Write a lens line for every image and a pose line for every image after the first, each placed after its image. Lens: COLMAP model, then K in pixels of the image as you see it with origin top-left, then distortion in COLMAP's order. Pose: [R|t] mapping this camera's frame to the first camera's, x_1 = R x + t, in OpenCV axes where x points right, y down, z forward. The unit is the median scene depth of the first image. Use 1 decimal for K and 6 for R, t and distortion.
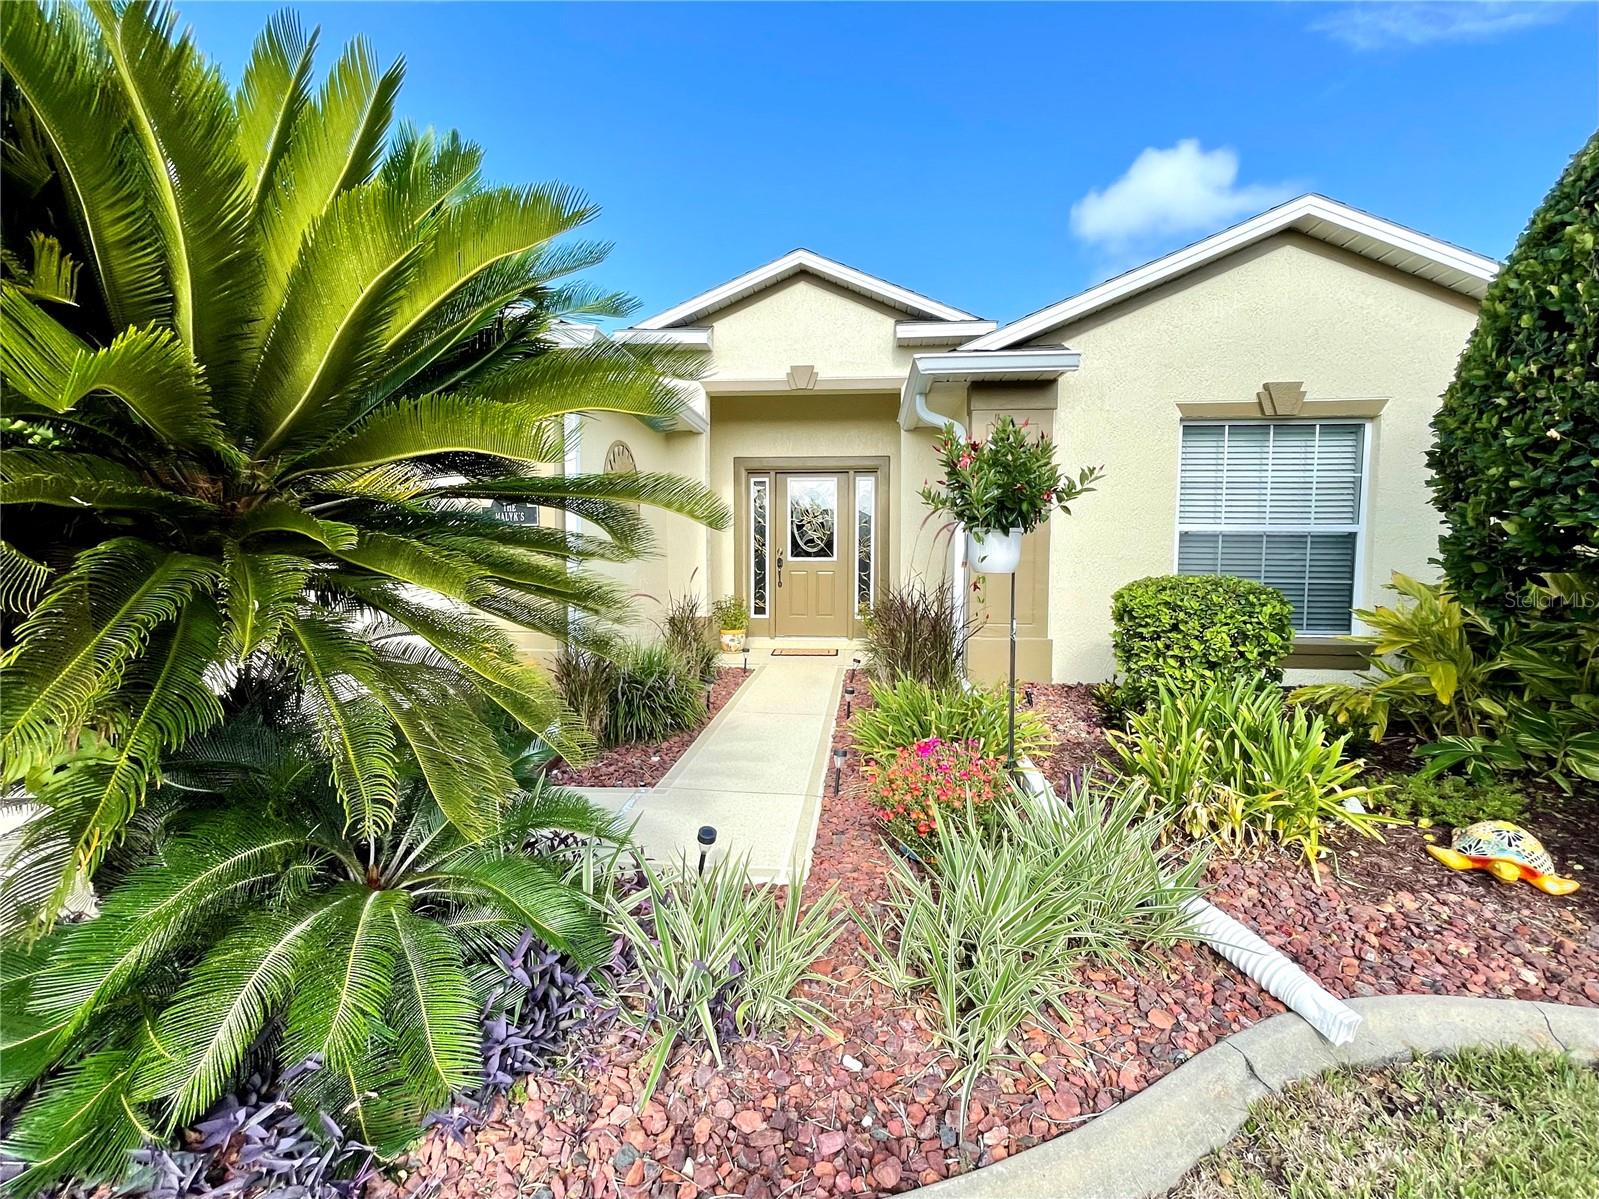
lens RADIAL K [[700.7, 0, 799.5], [0, 700.7, 599.5], [0, 0, 1]] dist [-0.016710, -0.000039]
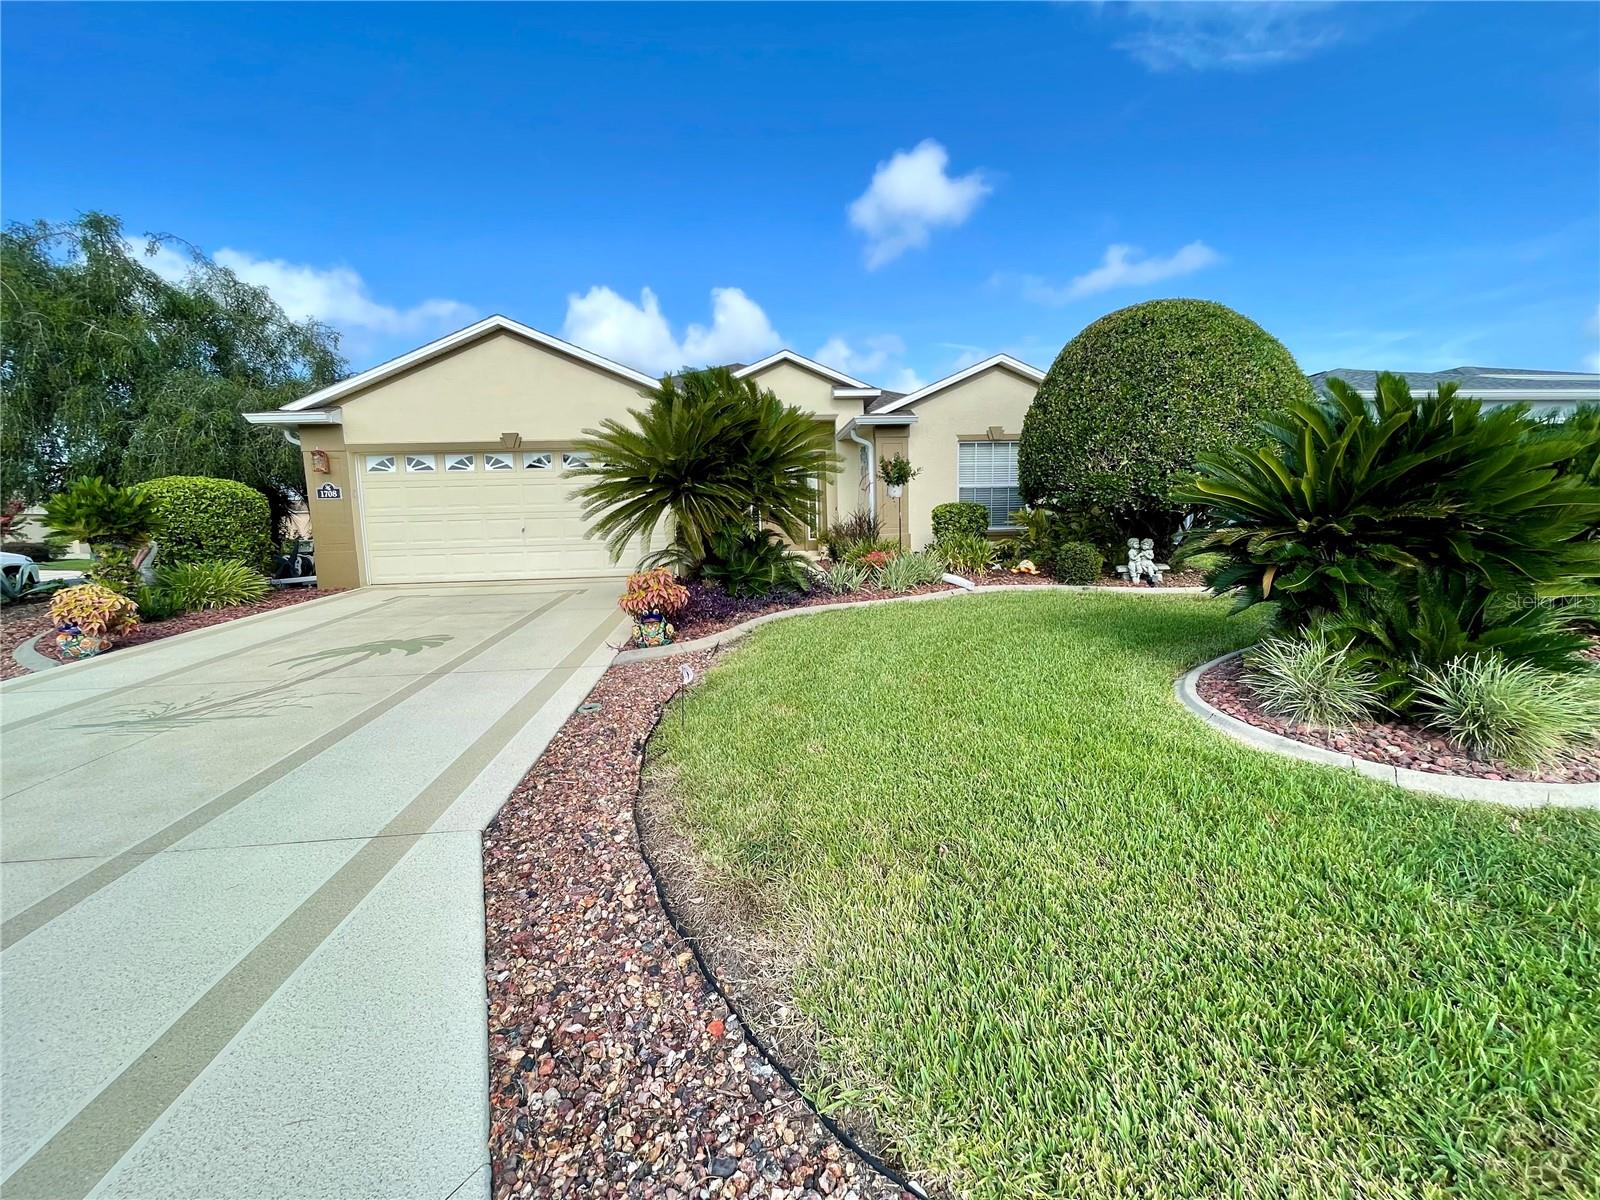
lens RADIAL K [[649.5, 0, 805.2], [0, 649.5, 601.1], [0, 0, 1]] dist [-0.001153, 0.000065]
pose [[0.981507, -0.049418, 0.184940, -0.269478], [0.039405, 0.997571, 0.057434, 0.094330], [-0.187329, -0.049084, 0.981070, -0.730265]]
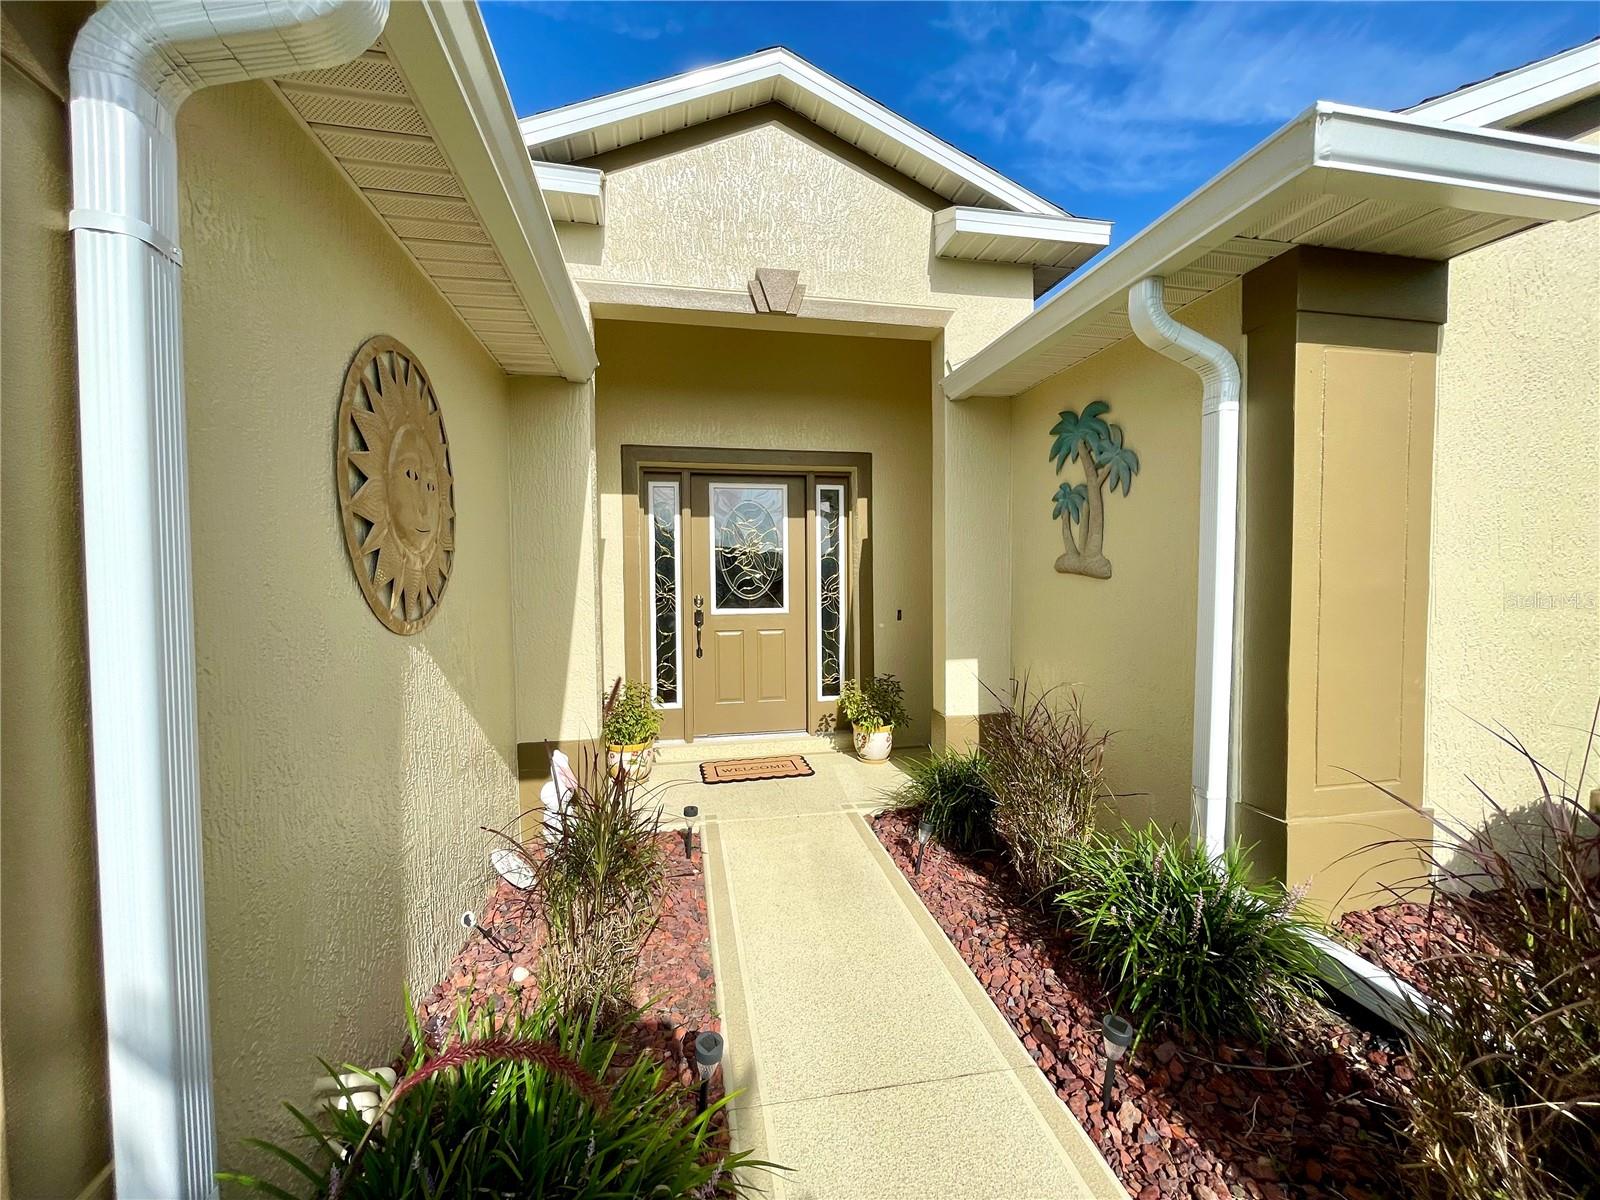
lens RADIAL K [[649.5, 0, 805.2], [0, 649.5, 601.1], [0, 0, 1]] dist [-0.001153, 0.000065]
pose [[0.954731, -0.023006, 0.296580, -0.115953], [0.034874, 0.998786, -0.034788, -0.046666], [-0.295420, 0.043556, 0.954374, 0.441621]]
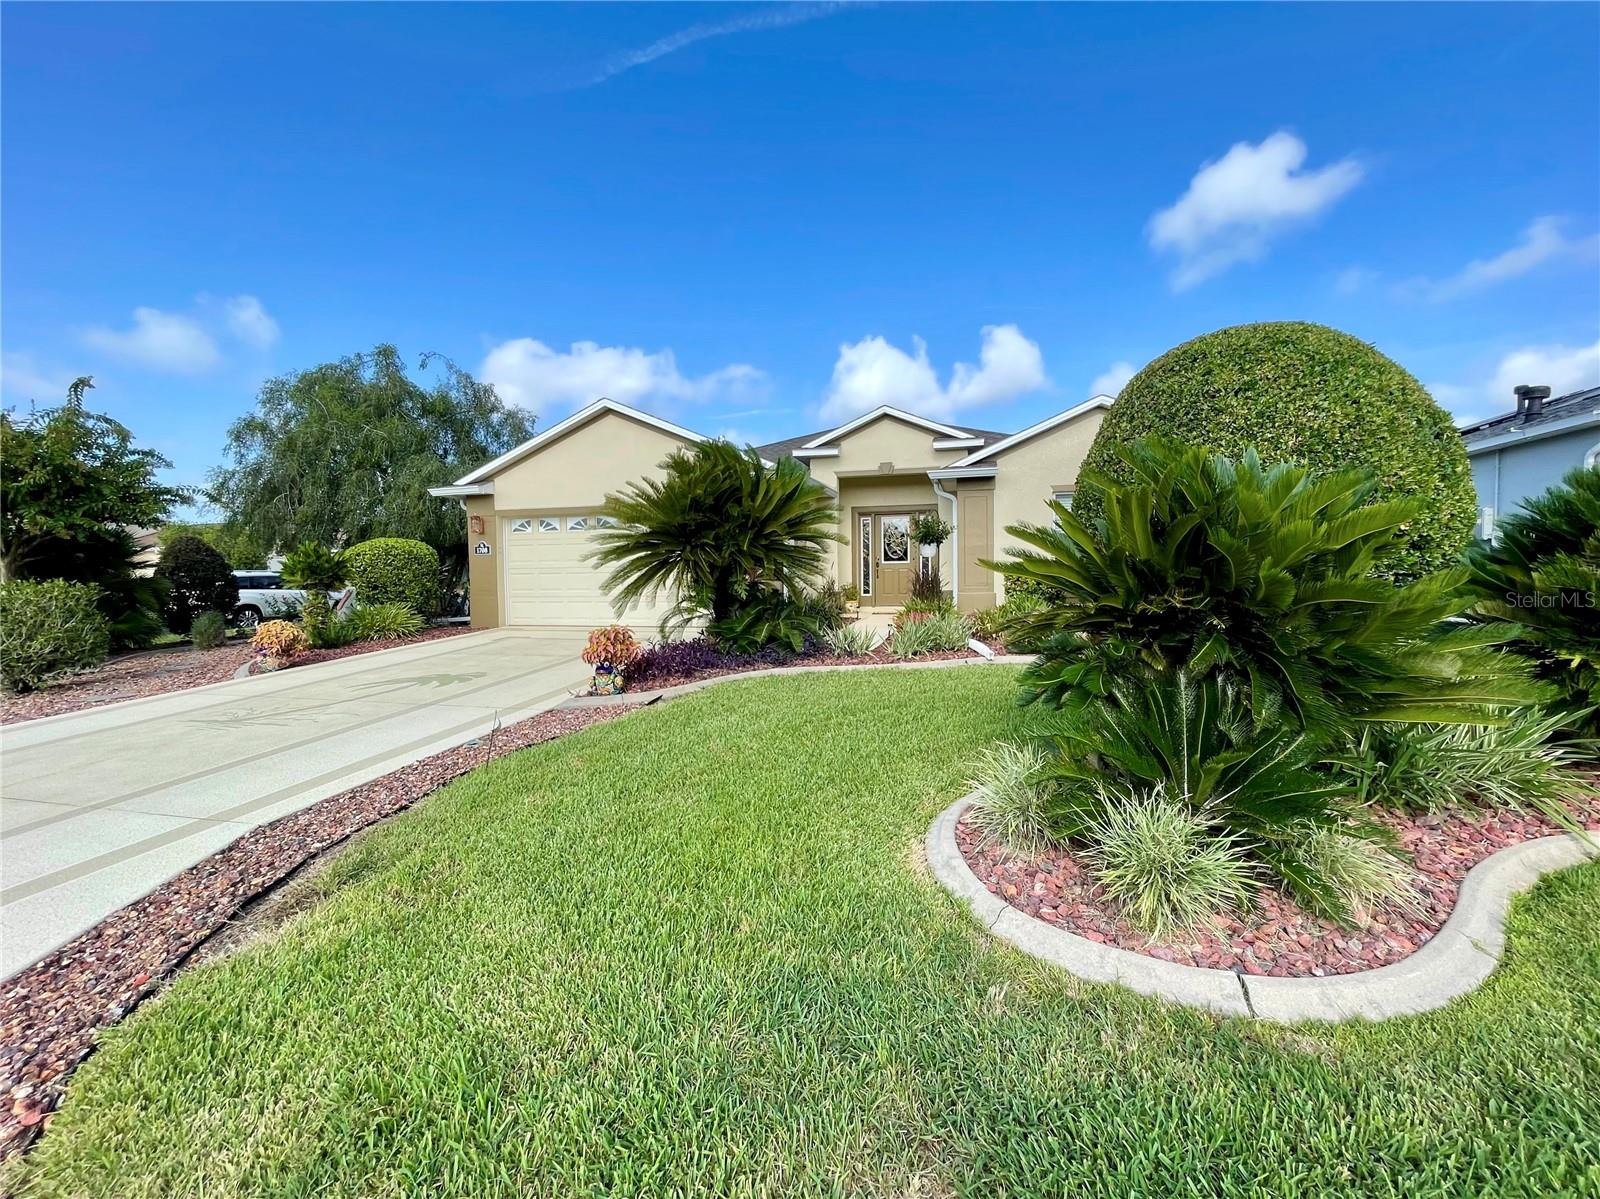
lens RADIAL K [[677.4, 0, 800.0], [0, 677.4, 599.5], [0, 0, 1]] dist [-0.001833, -0.000070]
pose [[0.986567, -0.007770, -0.163171, 0.061971], [0.003827, 0.999693, -0.024467, 0.082754], [0.163311, 0.023514, 0.986294, -0.777193]]
